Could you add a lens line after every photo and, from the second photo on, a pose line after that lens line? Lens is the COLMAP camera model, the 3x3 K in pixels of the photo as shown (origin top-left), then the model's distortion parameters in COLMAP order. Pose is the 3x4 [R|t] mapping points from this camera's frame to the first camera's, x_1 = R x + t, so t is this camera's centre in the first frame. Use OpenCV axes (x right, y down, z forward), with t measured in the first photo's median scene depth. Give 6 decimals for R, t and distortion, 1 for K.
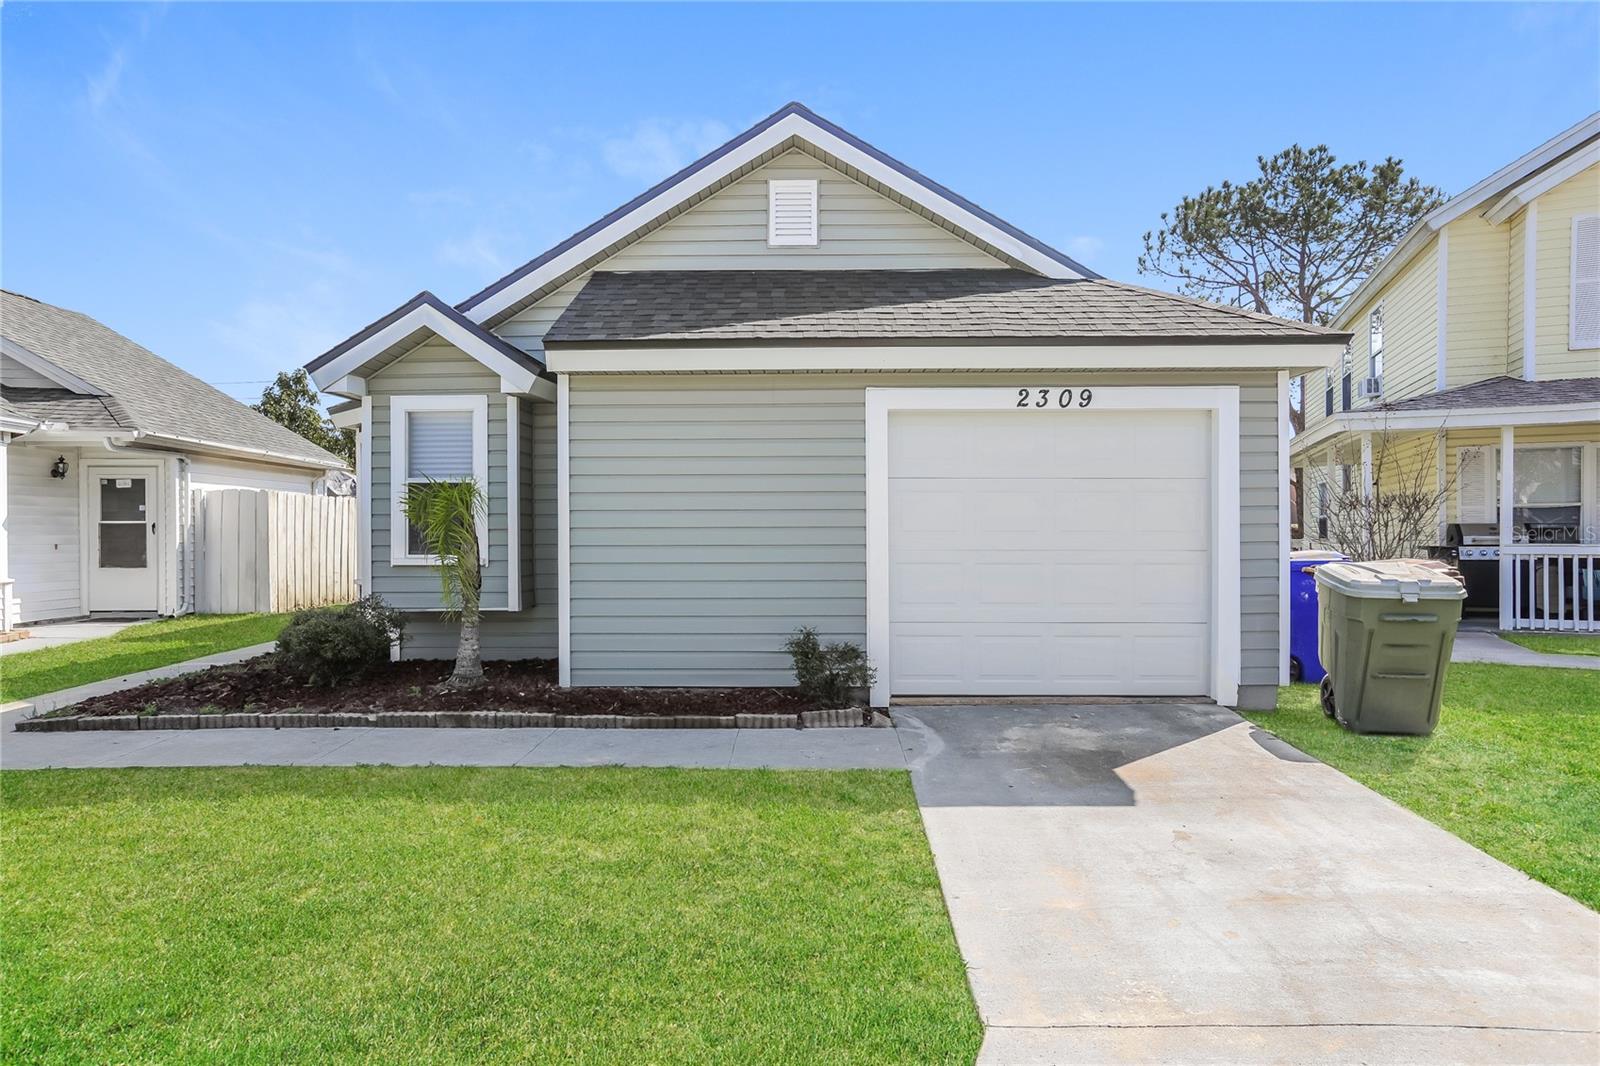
lens RADIAL K [[948.1, 0, 800.1], [0, 948.1, 553.6], [0, 0, 1]] dist [-0.000941, -0.000364]
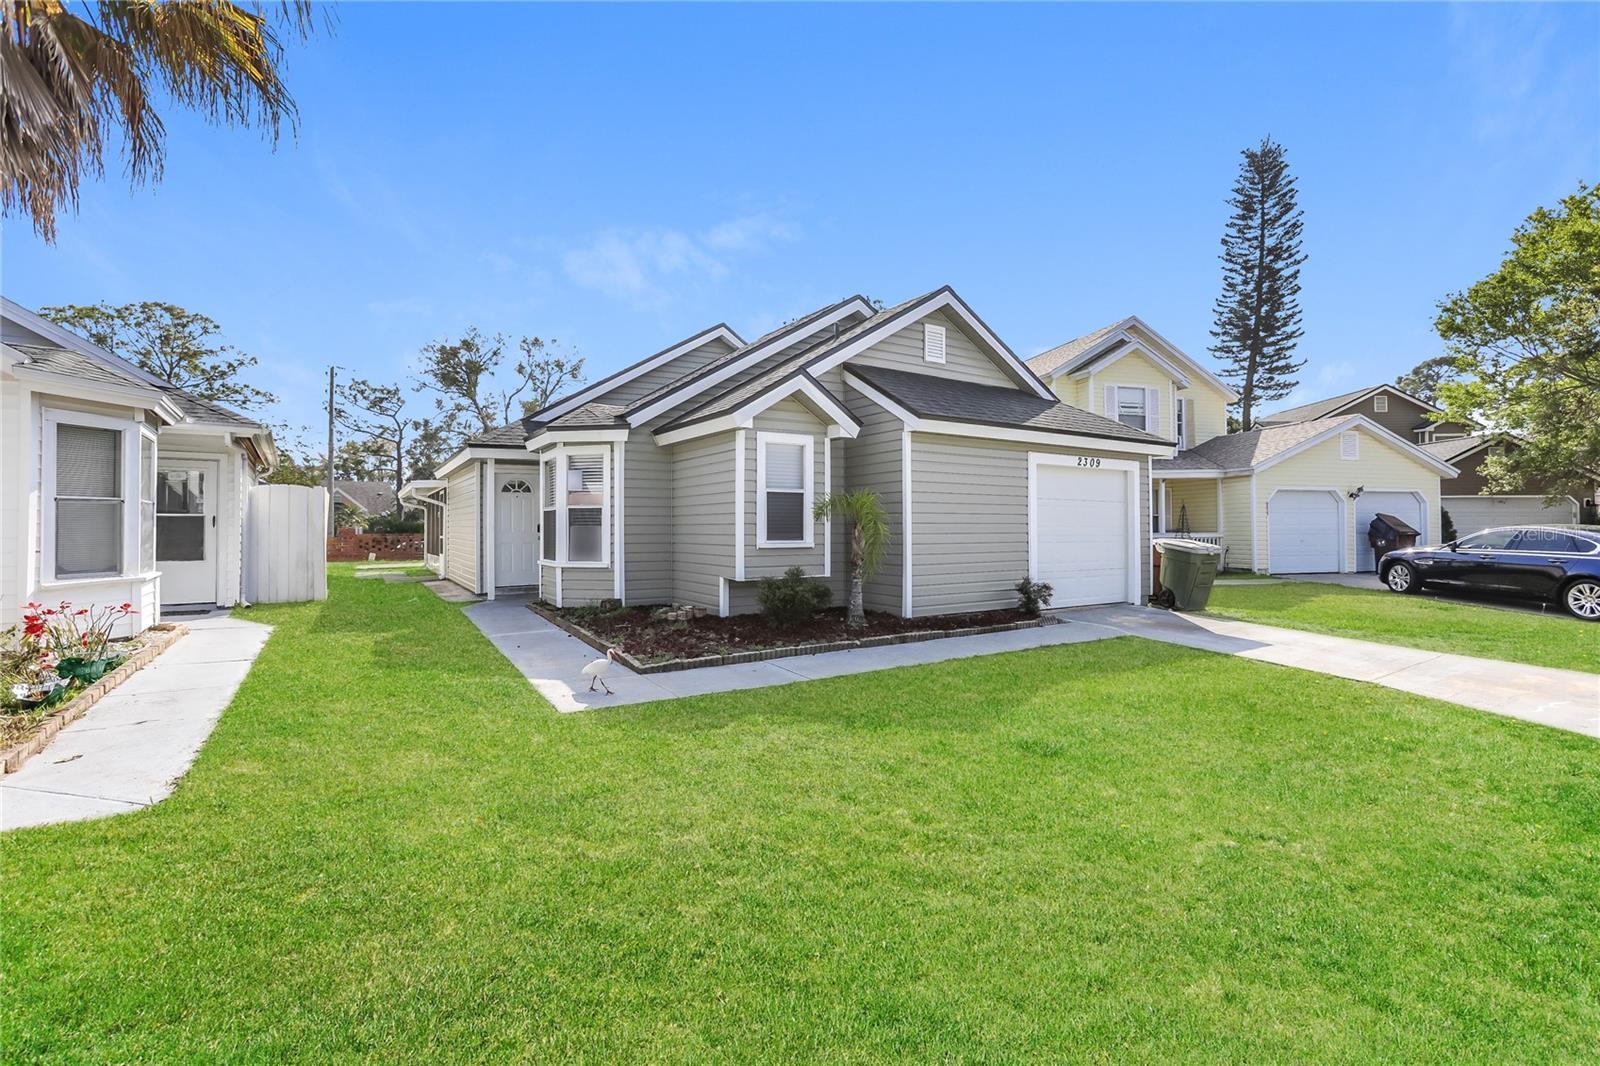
lens RADIAL K [[725.3, 0, 800.0], [0, 725.3, 533.0], [0, 0, 1]] dist [-0.002469, 0.000487]
pose [[0.818108, -0.002610, 0.575059, -1.057229], [0.011262, 0.999871, -0.011483, 0.003061], [-0.574955, 0.015871, 0.818031, 0.055423]]
